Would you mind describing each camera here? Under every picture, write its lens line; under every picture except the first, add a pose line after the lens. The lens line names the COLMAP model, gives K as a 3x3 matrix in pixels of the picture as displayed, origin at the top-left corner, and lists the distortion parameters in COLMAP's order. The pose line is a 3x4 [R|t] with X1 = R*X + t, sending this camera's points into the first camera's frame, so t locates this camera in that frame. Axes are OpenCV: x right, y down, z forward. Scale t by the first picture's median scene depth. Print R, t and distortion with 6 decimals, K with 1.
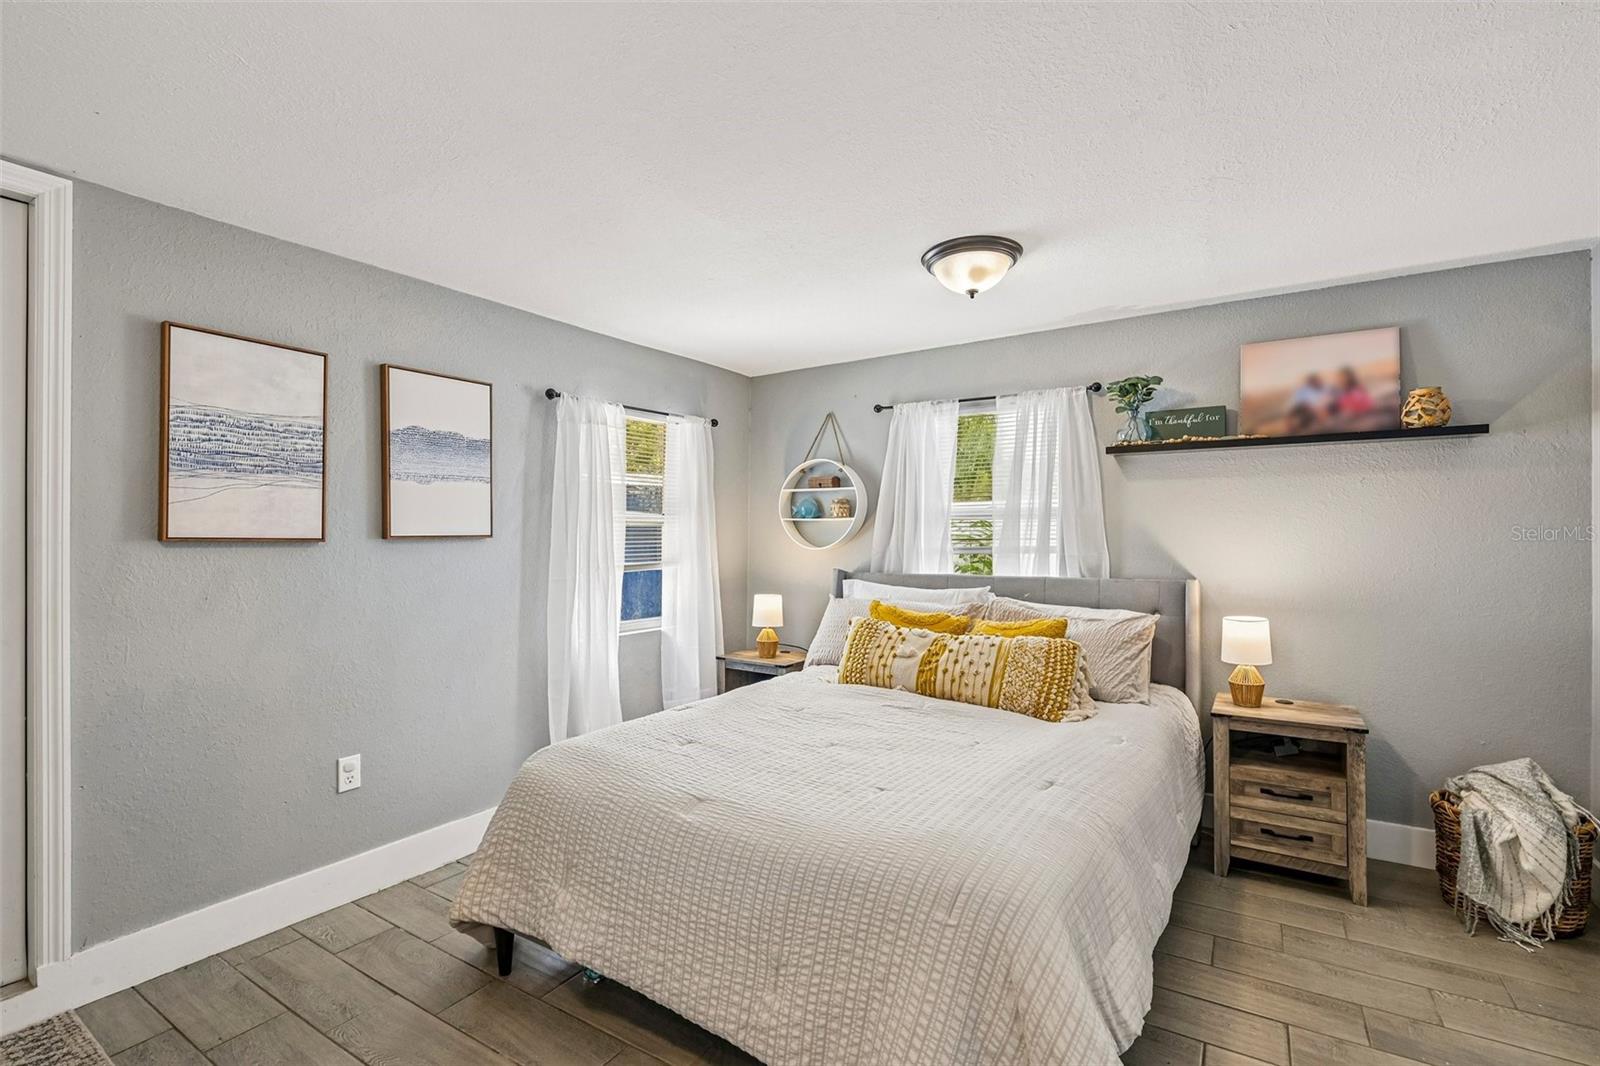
lens RADIAL K [[727.4, 0, 800.0], [0, 727.4, 533.0], [0, 0, 1]] dist [-0.002888, -0.000338]
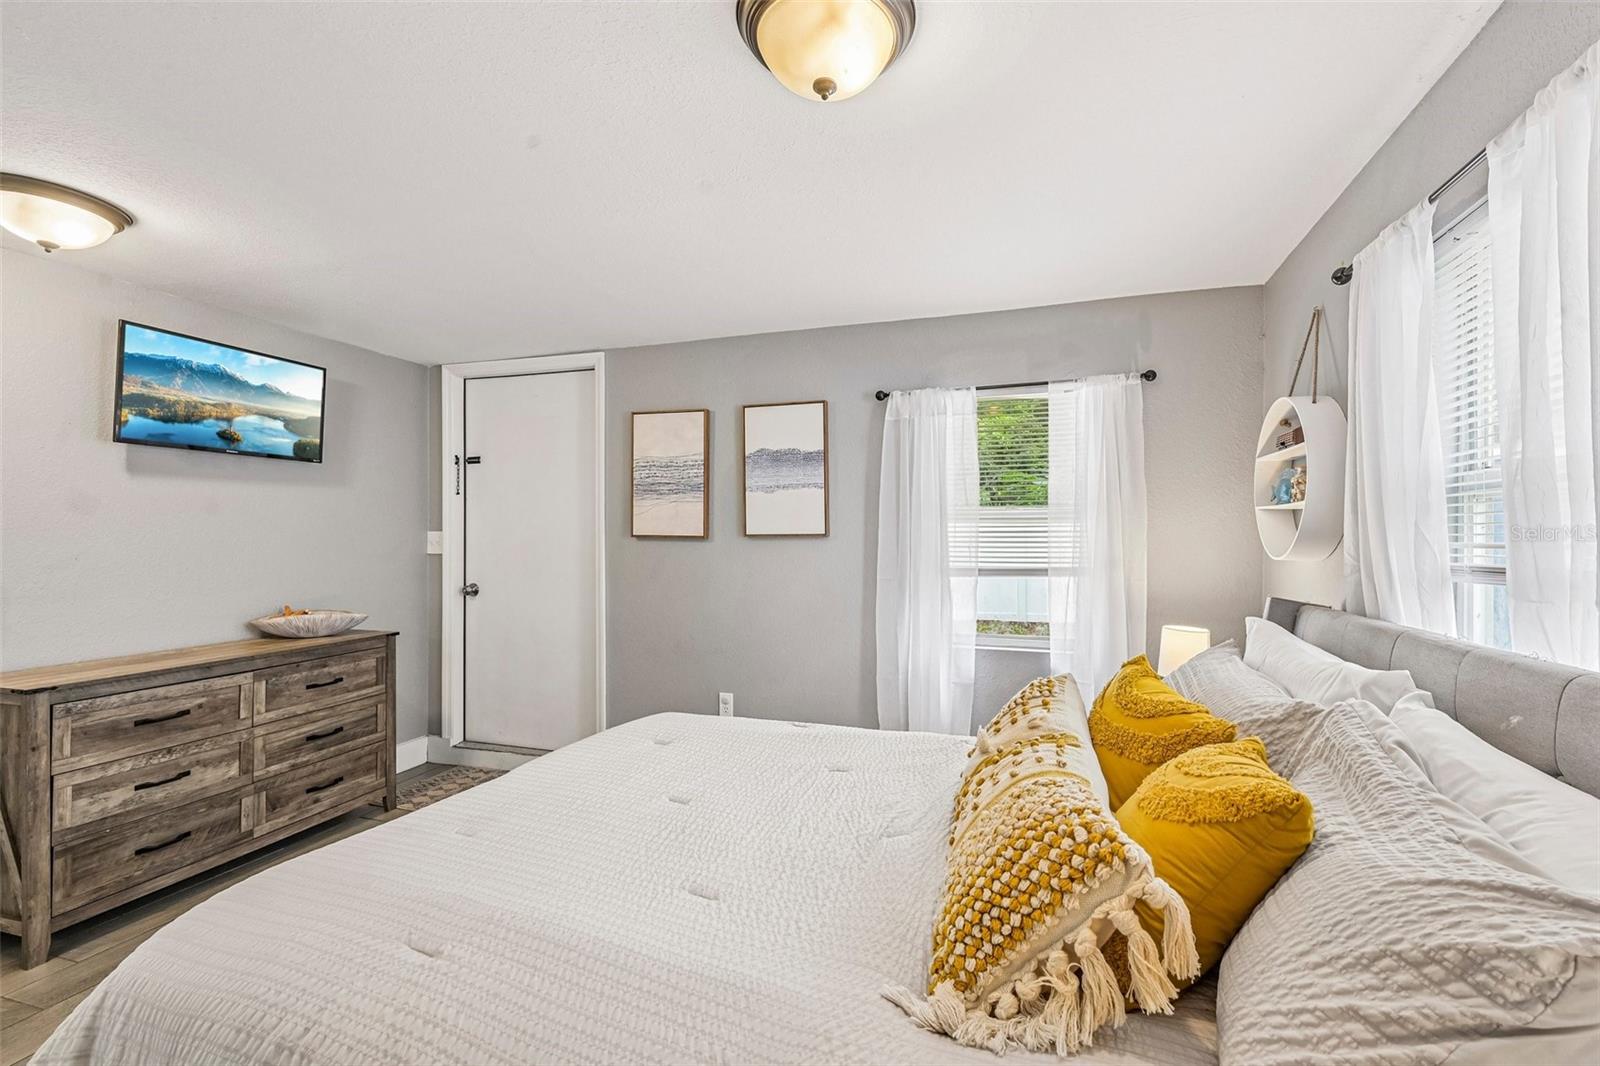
lens RADIAL K [[668.0, 0, 800.0], [0, 668.0, 533.0], [0, 0, 1]] dist [0.000116, 0.000073]
pose [[0.264131, -0.007486, -0.964458, 0.632629], [-0.001856, 0.999964, -0.008270, 0.010954], [0.964485, 0.003974, 0.264107, 0.771690]]
